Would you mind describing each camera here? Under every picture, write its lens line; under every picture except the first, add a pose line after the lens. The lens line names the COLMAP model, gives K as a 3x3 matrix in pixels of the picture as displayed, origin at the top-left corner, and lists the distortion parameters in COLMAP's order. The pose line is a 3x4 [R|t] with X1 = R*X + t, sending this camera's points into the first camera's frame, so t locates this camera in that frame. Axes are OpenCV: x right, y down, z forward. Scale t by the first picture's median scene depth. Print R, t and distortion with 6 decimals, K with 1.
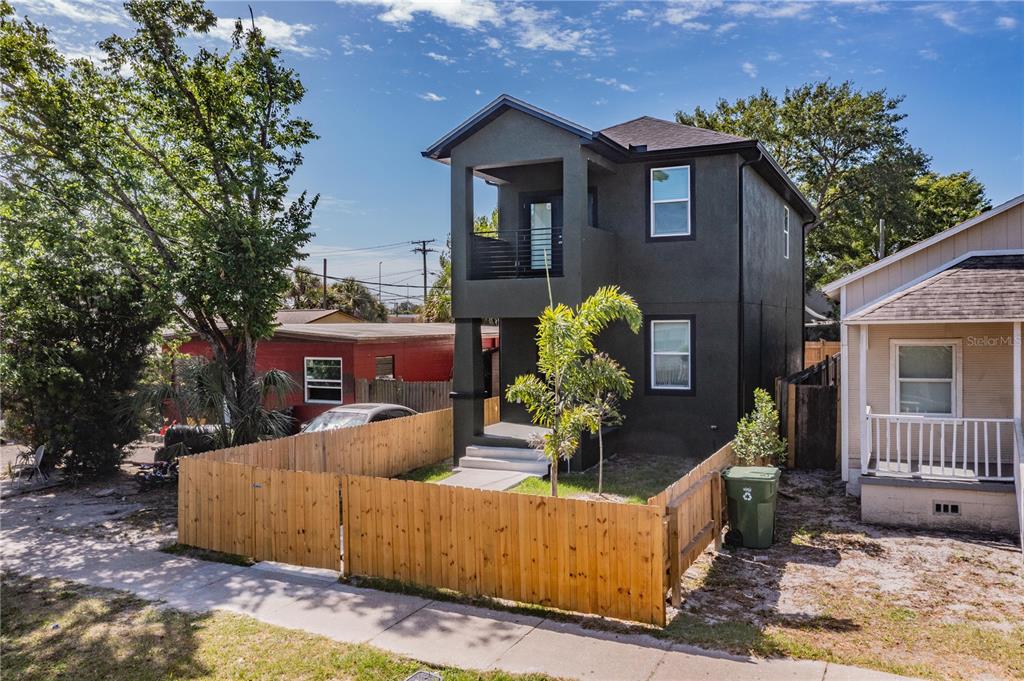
lens RADIAL K [[805.4, 0, 510.3], [0, 805.4, 335.8], [0, 0, 1]] dist [-0.008728, 0.006009]
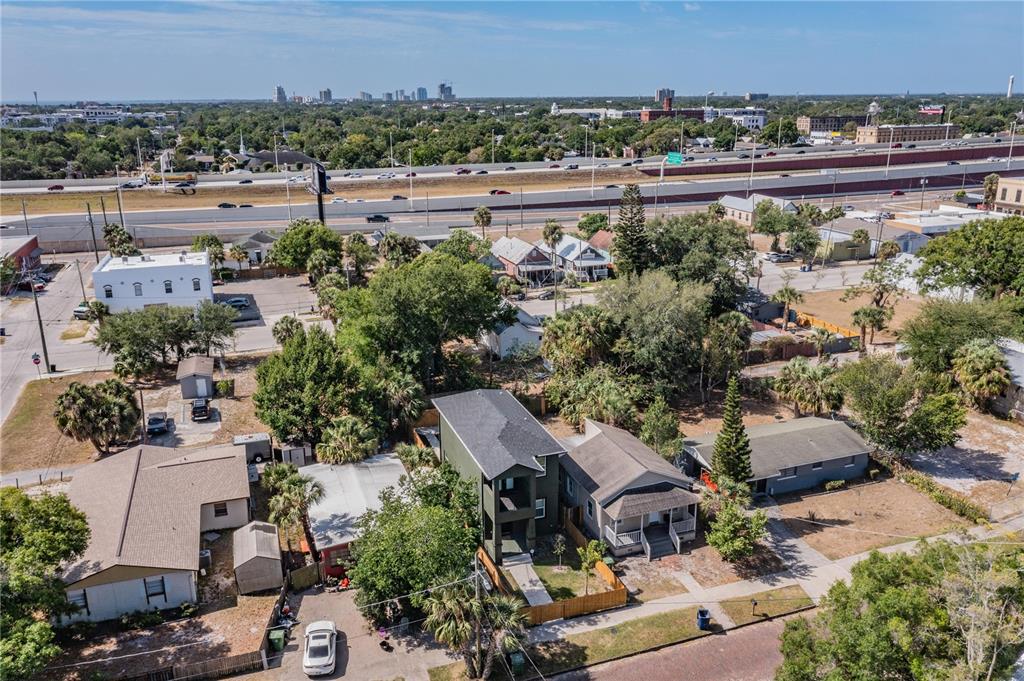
lens RADIAL K [[805.4, 0, 510.3], [0, 805.4, 335.8], [0, 0, 1]] dist [-0.008728, 0.006009]
pose [[0.703409, -0.199417, 0.682237, -3.399188], [0.010372, 0.962614, 0.270678, -2.647451], [-0.710709, -0.183321, 0.679180, -1.733438]]
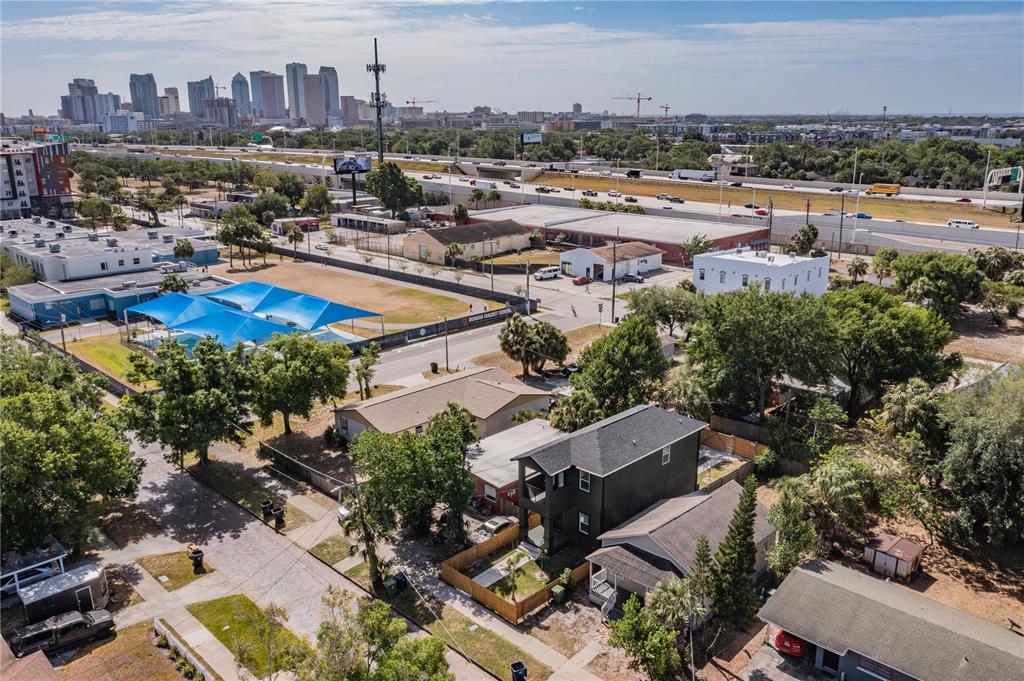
lens RADIAL K [[805.4, 0, 510.3], [0, 805.4, 335.8], [0, 0, 1]] dist [-0.008728, 0.006009]
pose [[0.943850, 0.085245, -0.319189, 1.521087], [-0.001868, 0.967500, 0.252863, -2.604938], [0.330370, -0.238069, 0.913334, -3.192549]]
